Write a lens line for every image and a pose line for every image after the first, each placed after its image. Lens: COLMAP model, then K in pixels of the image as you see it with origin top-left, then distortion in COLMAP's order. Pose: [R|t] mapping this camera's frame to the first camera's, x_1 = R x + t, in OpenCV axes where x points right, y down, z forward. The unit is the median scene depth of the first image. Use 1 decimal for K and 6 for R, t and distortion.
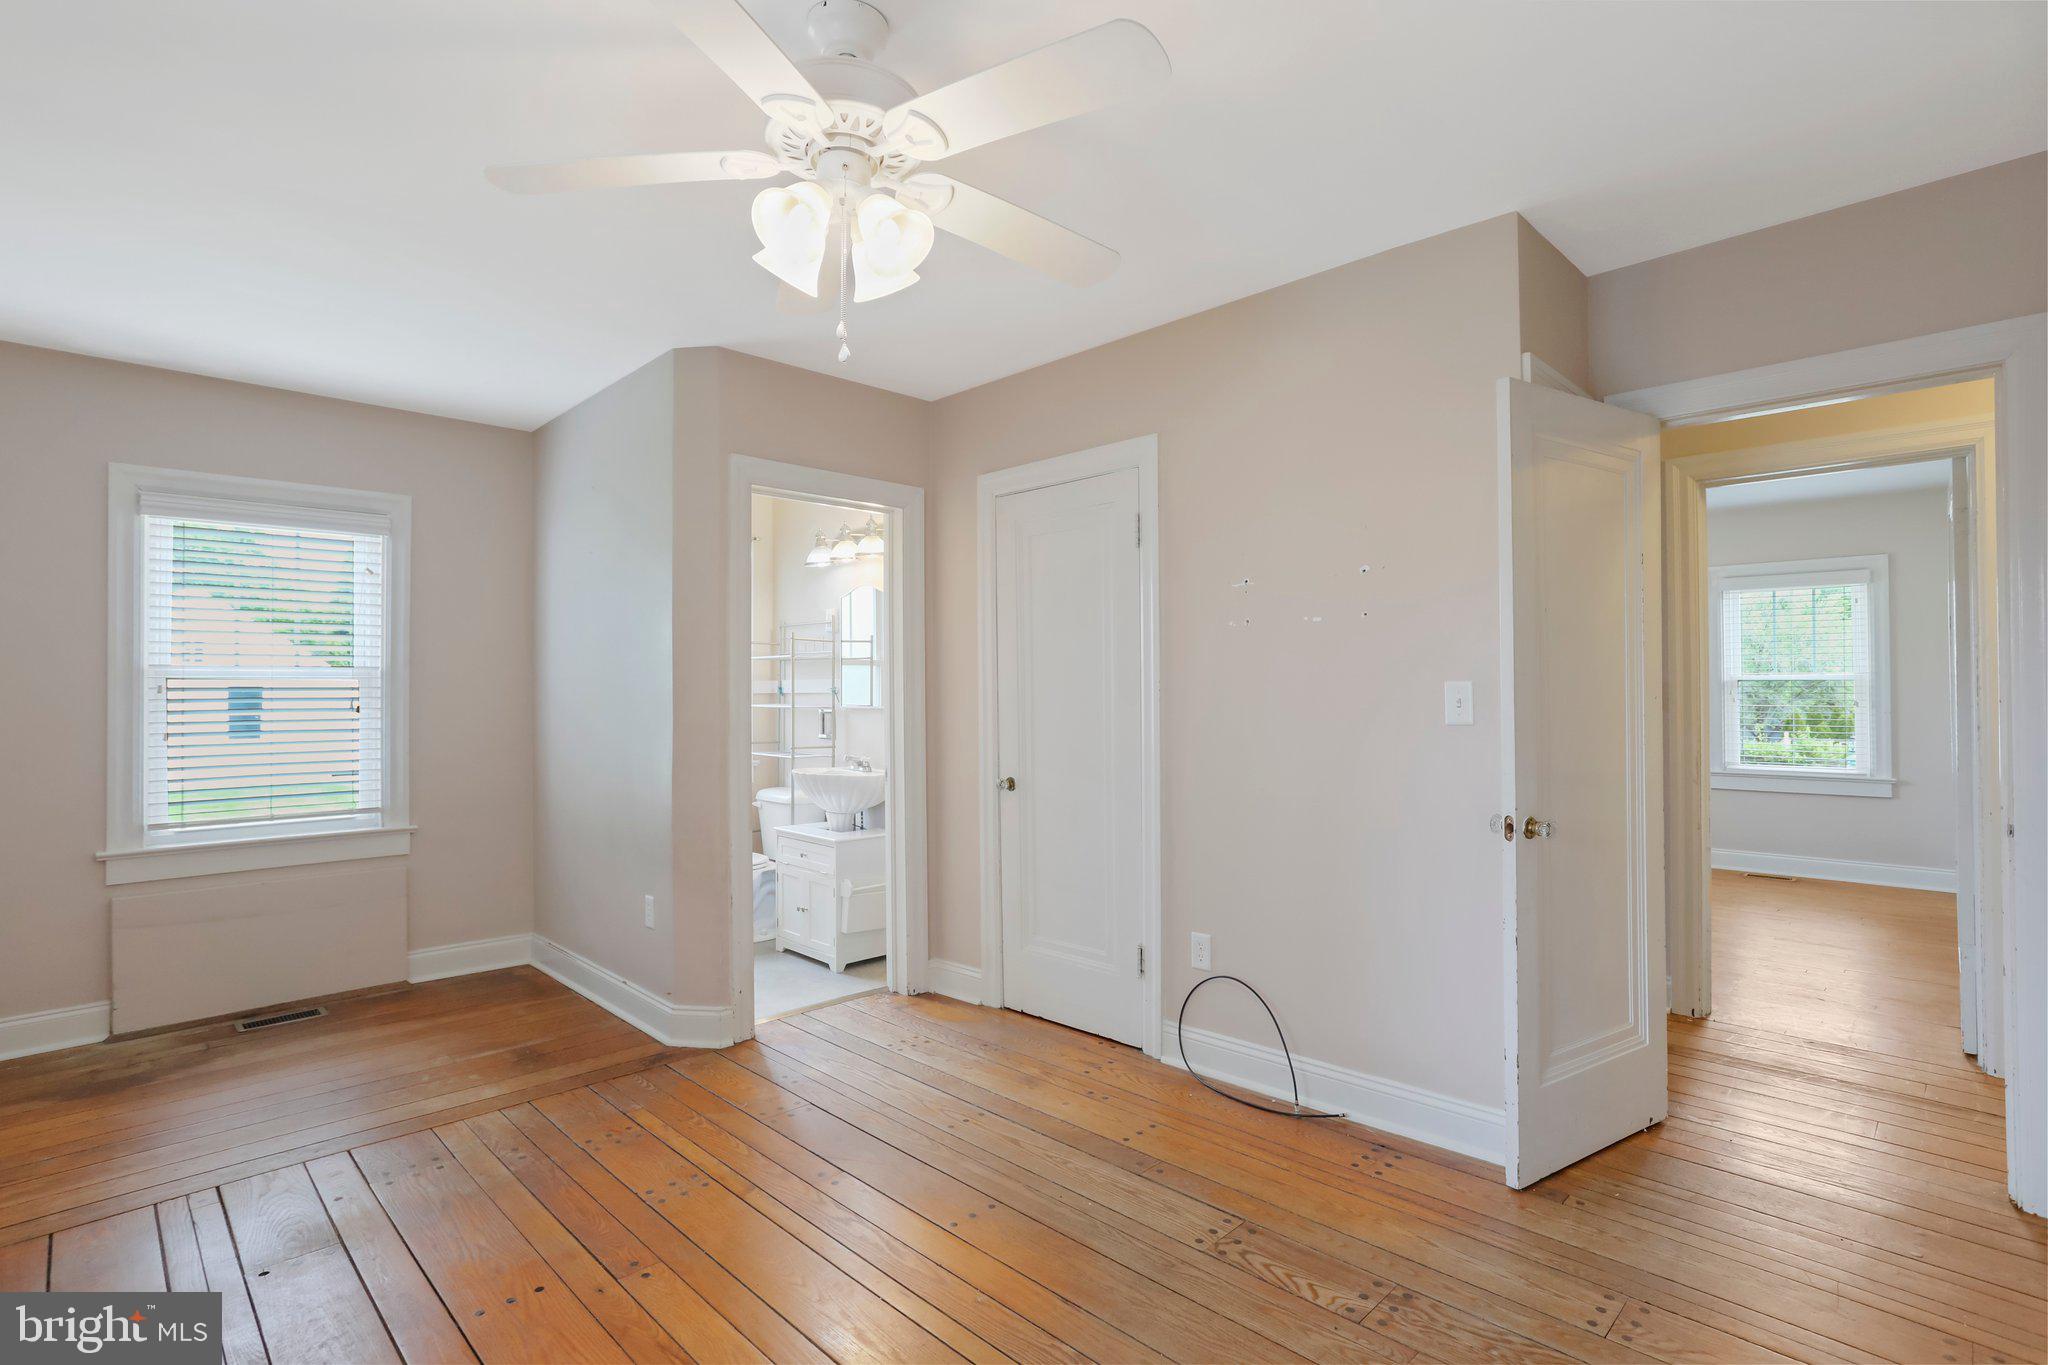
lens RADIAL K [[1003.8, 0, 1014.8], [0, 1003.8, 686.8], [0, 0, 1]] dist [-0.003145, 0.000662]
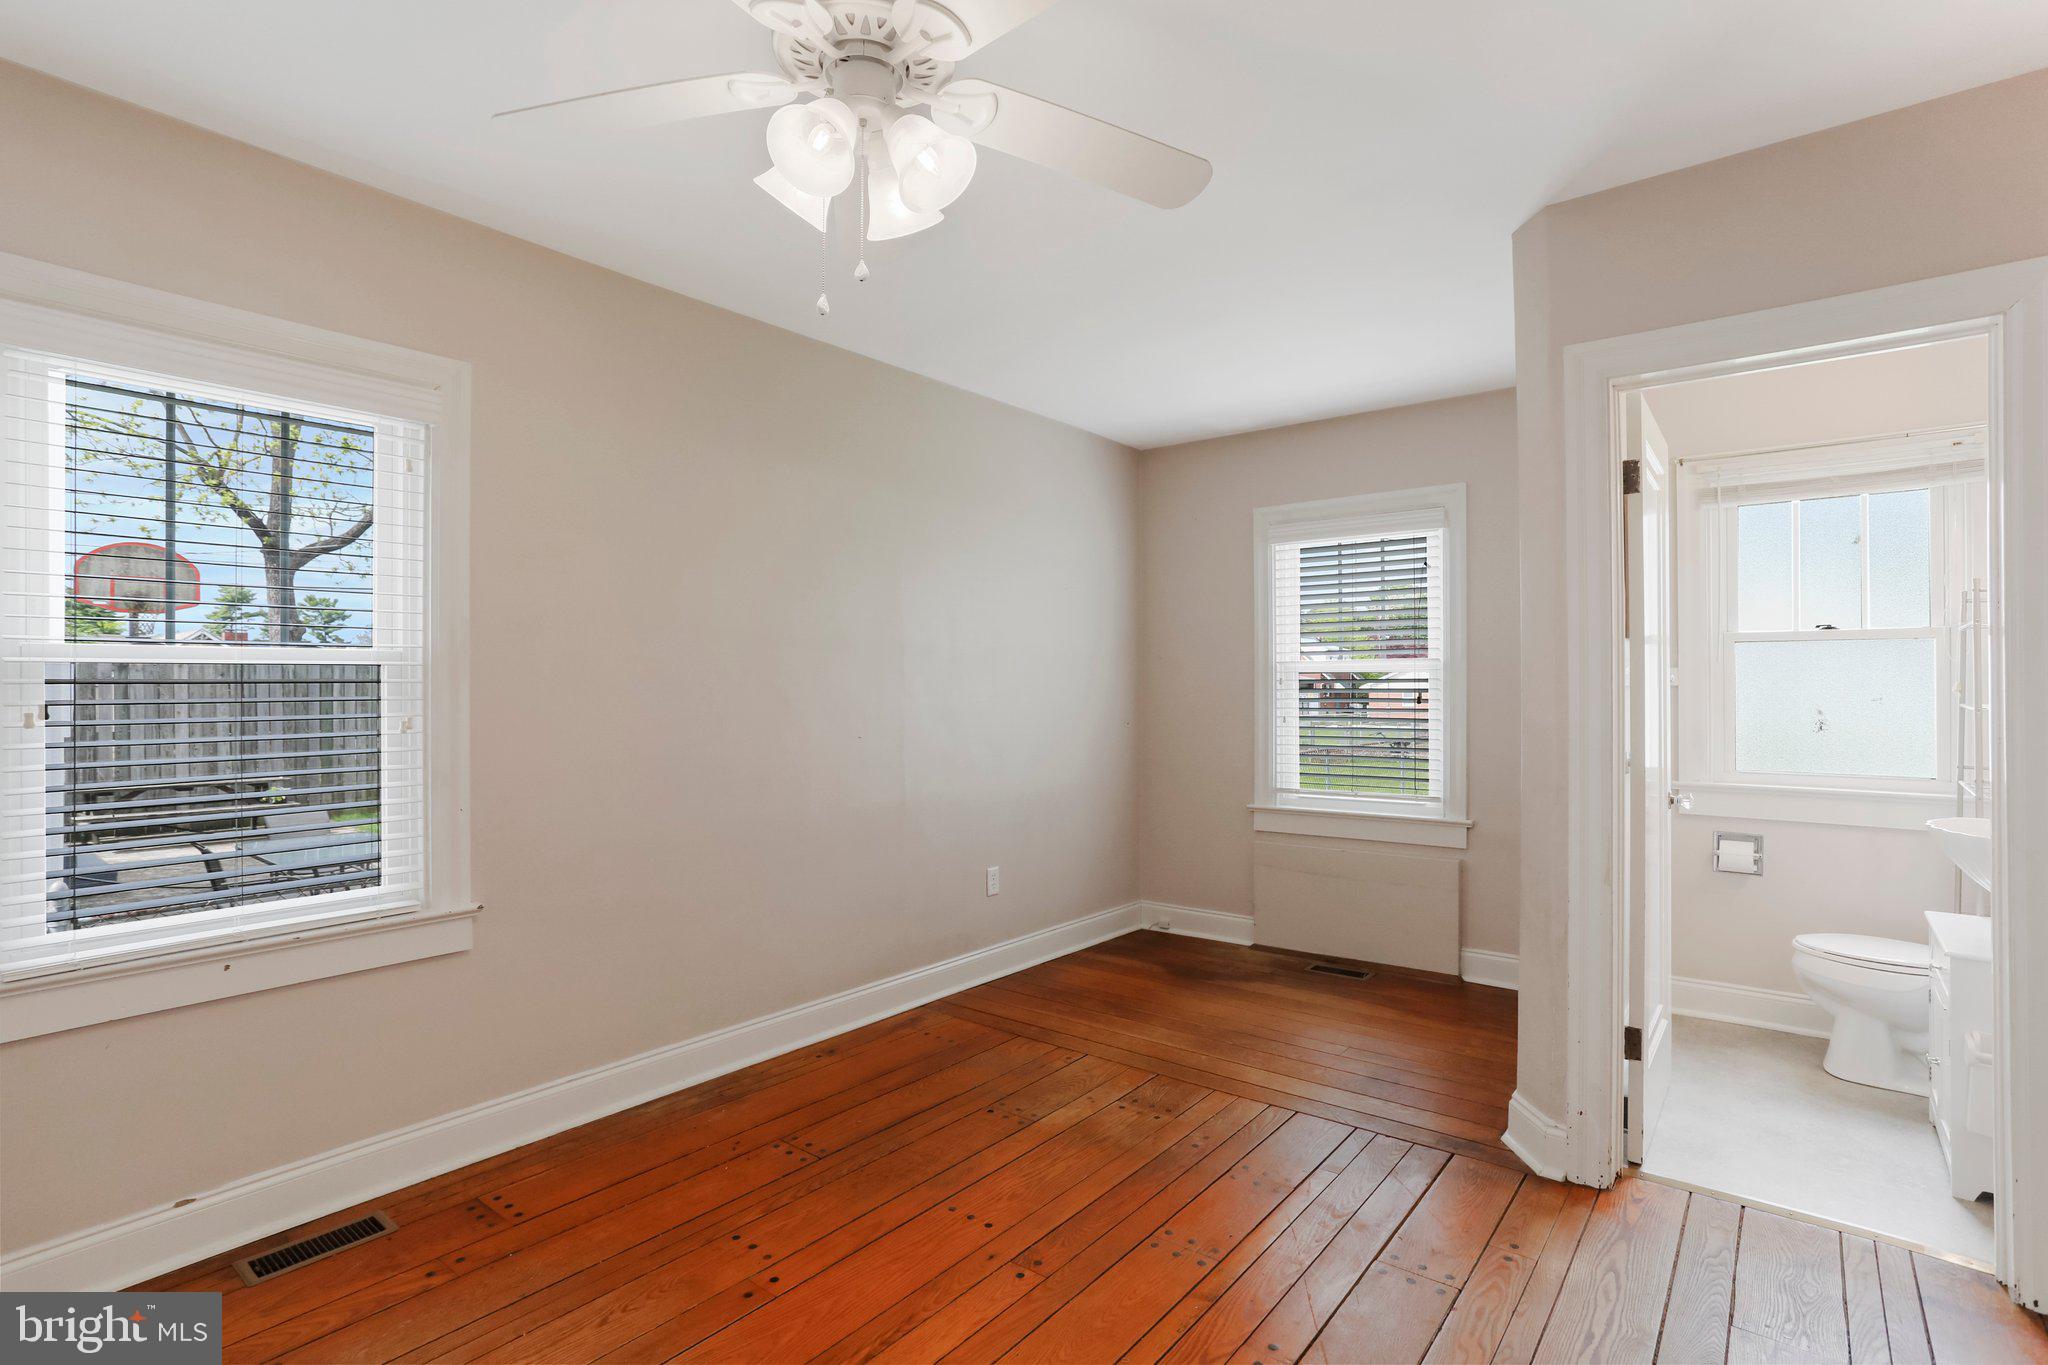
lens RADIAL K [[1003.8, 0, 1014.8], [0, 1003.8, 686.8], [0, 0, 1]] dist [-0.003145, 0.000662]
pose [[0.124464, 0.005569, -0.992209, 0.361676], [0.010031, 0.999926, 0.006871, -0.003254], [0.992173, -0.010808, 0.124399, 0.512082]]
